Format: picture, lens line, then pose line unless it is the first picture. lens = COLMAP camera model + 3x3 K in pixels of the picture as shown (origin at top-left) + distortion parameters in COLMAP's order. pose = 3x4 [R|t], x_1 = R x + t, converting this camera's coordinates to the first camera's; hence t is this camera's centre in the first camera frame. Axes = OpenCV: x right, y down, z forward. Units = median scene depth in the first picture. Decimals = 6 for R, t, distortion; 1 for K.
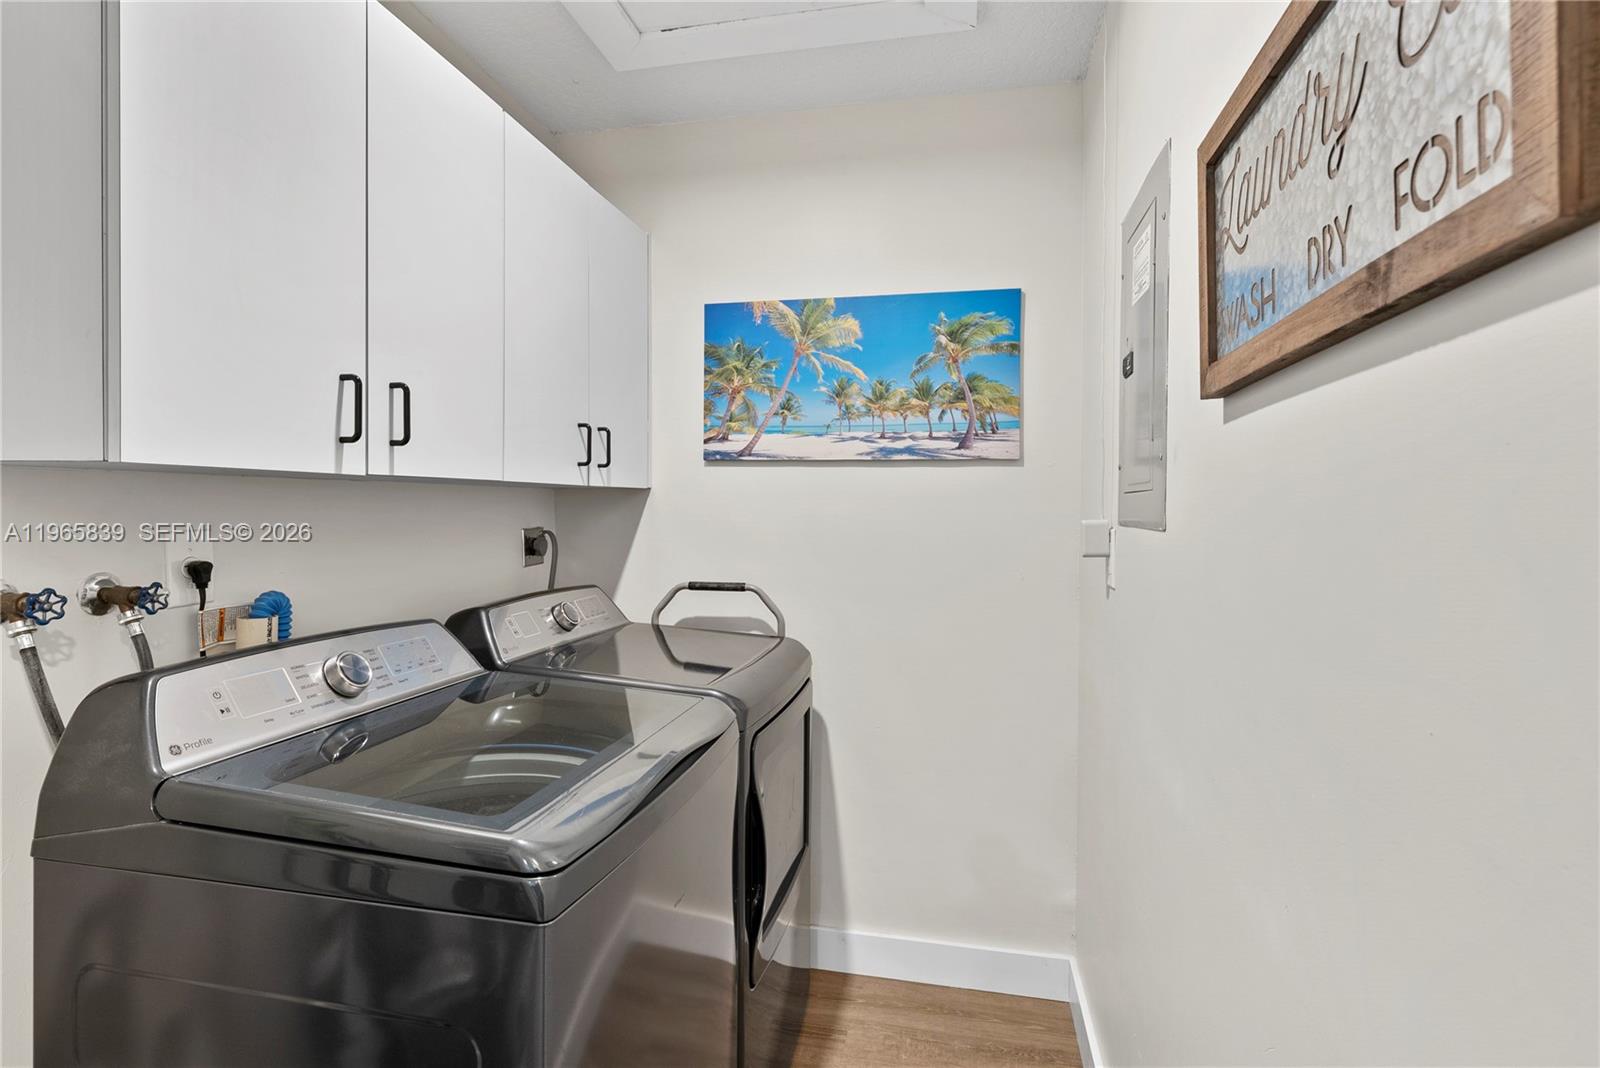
lens RADIAL K [[787.7, 0, 789.1], [0, 787.7, 527.0], [0, 0, 1]] dist [0.000881, 0.000126]
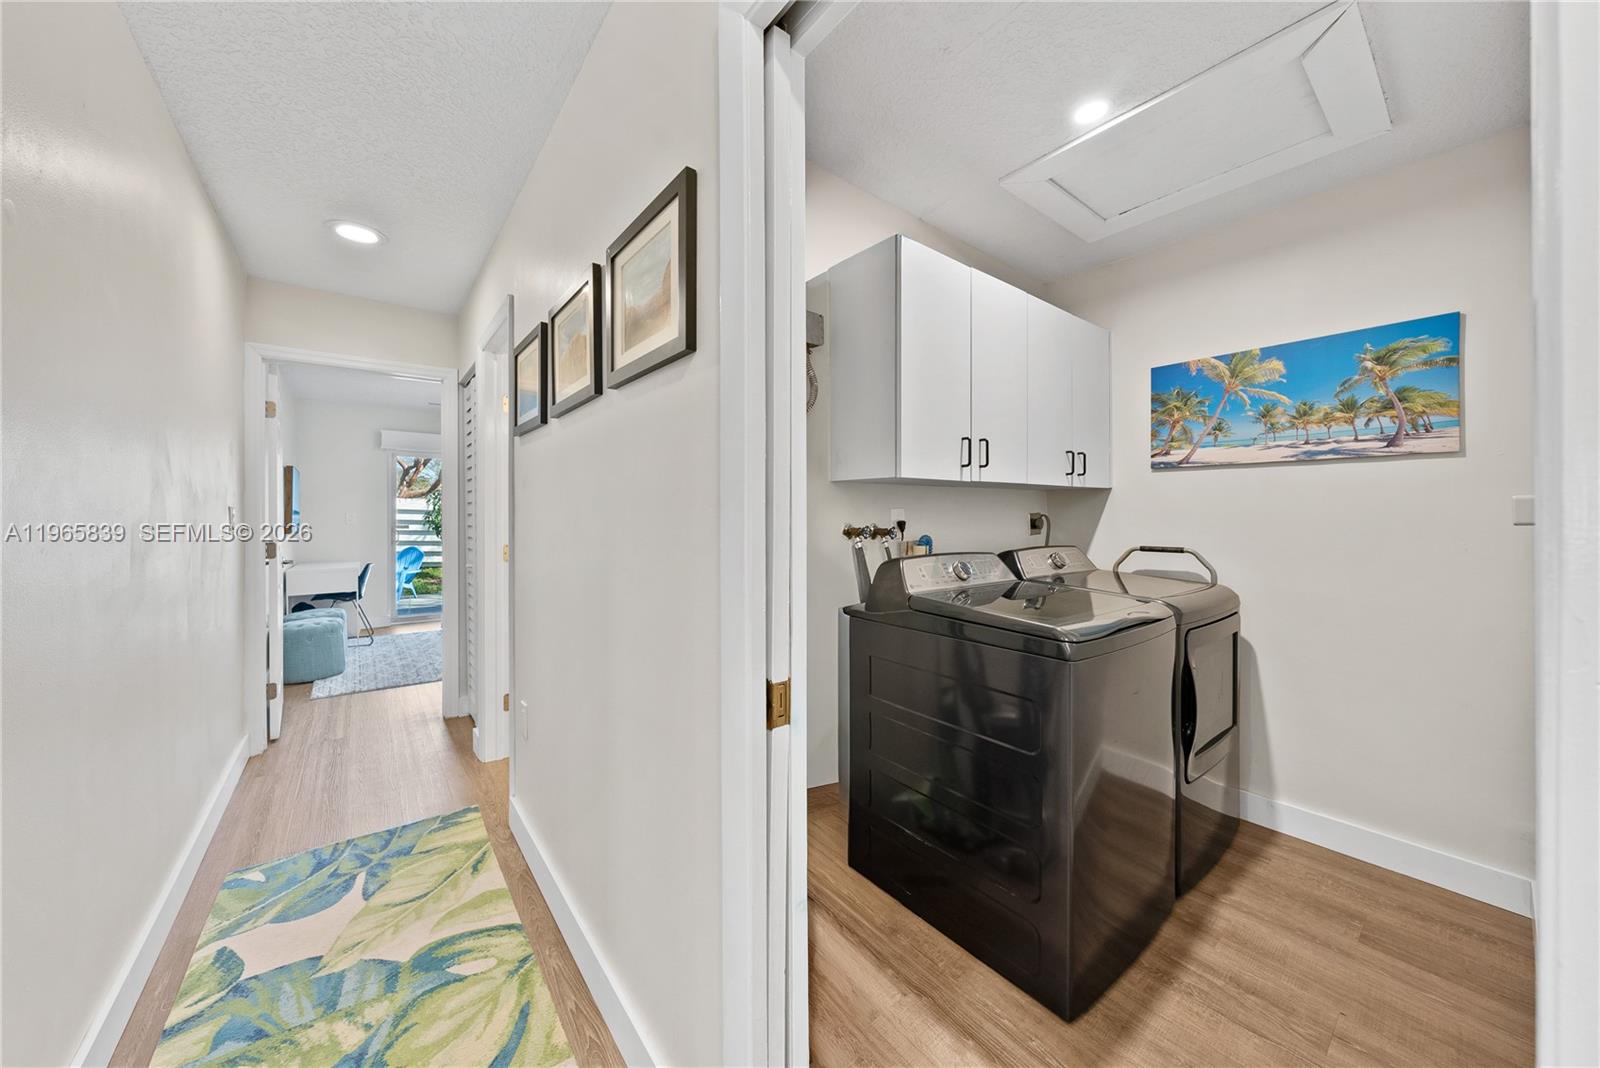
lens RADIAL K [[549.8, 0, 792.2], [0, 549.8, 515.0], [0, 0, 1]] dist [0.000198, 0.000105]
pose [[0.771885, -0.006603, -0.635727, 0.036473], [-0.009208, 0.999725, -0.021564, 0.039349], [0.635695, 0.022499, 0.771612, -0.301762]]
